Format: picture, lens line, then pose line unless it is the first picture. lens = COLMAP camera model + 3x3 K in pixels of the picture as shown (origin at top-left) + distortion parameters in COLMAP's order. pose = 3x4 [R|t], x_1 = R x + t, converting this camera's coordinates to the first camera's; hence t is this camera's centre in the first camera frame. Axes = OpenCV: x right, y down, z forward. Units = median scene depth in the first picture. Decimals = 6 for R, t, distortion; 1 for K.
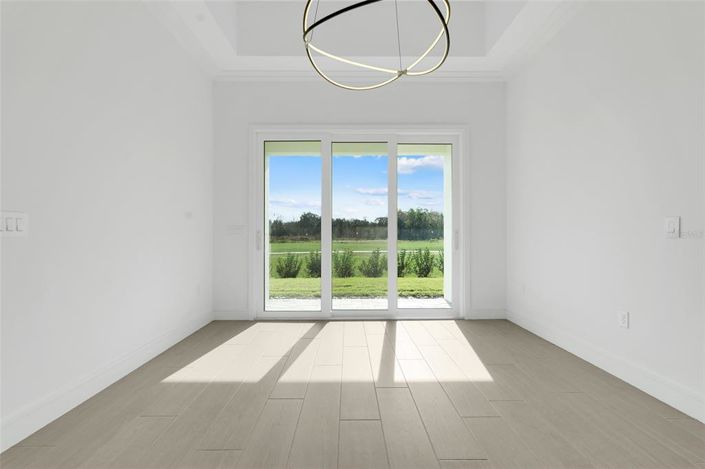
lens RADIAL K [[312.3, 0, 352.7], [0, 312.3, 232.6], [0, 0, 1]] dist [0.004137, 0.000101]
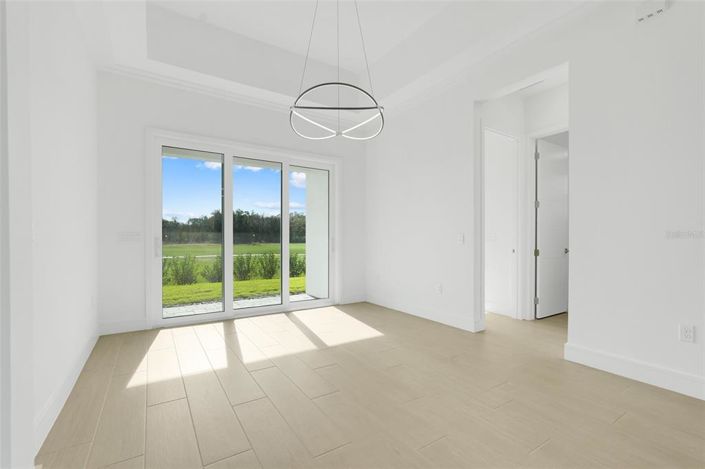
lens RADIAL K [[312.3, 0, 347.4], [0, 312.3, 240.1], [0, 0, 1]] dist [0.004137, 0.000101]
pose [[0.852428, 0.001519, 0.522842, -0.277528], [-0.008789, 0.999896, 0.011425, -0.012447], [-0.522770, -0.014335, 0.852353, -0.130549]]
